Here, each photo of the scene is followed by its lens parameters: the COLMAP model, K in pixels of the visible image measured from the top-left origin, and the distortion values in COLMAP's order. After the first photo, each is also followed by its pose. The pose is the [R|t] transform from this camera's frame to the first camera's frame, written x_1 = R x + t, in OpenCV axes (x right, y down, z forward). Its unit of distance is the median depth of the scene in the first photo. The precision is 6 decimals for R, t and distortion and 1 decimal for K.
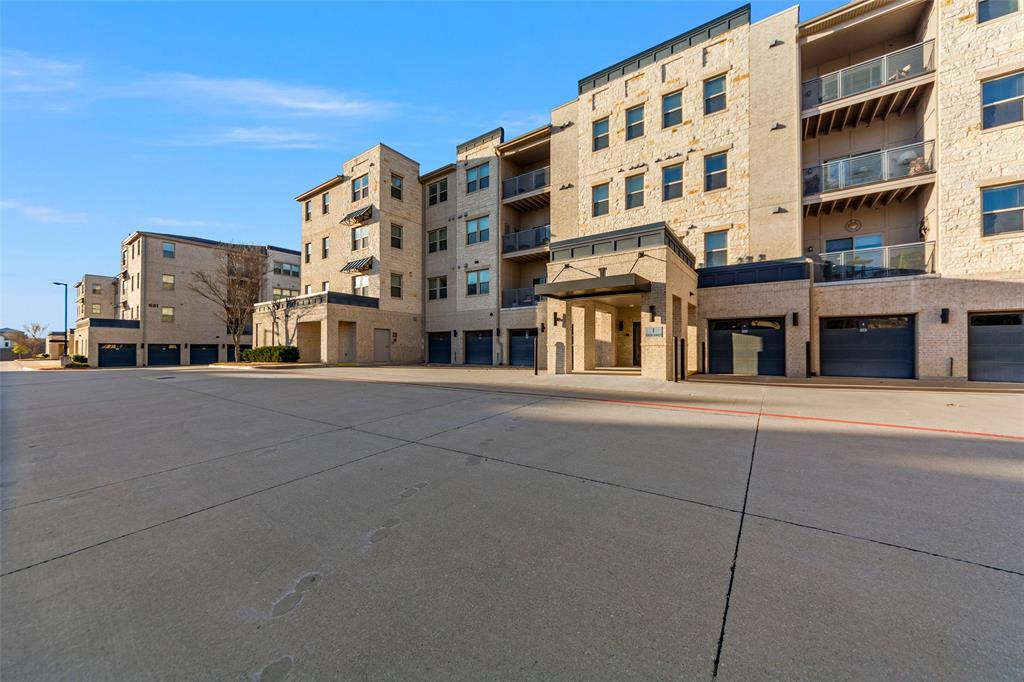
lens RADIAL K [[370.7, 0, 515.4], [0, 370.7, 347.1], [0, 0, 1]] dist [-0.001269, -0.000240]
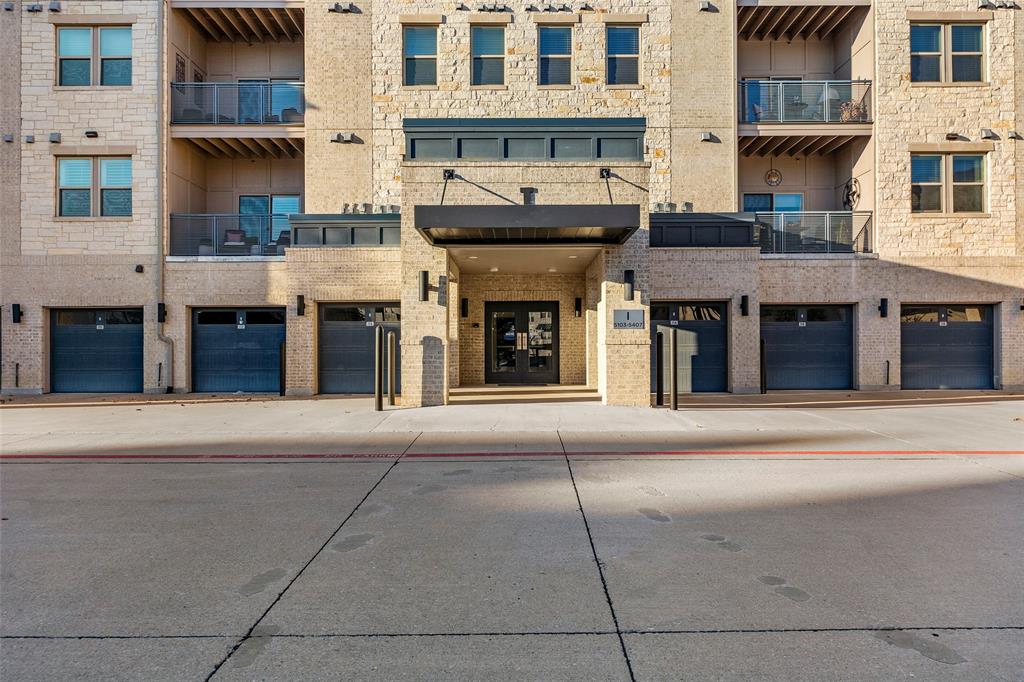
lens RADIAL K [[694.2, 0, 512.0], [0, 694.2, 341.0], [0, 0, 1]] dist [0.006042, -0.000834]
pose [[0.810401, 0.006685, 0.585837, -0.290235], [0.002149, 0.999894, -0.014383, 0.004383], [-0.585871, 0.012915, 0.810301, 0.230432]]
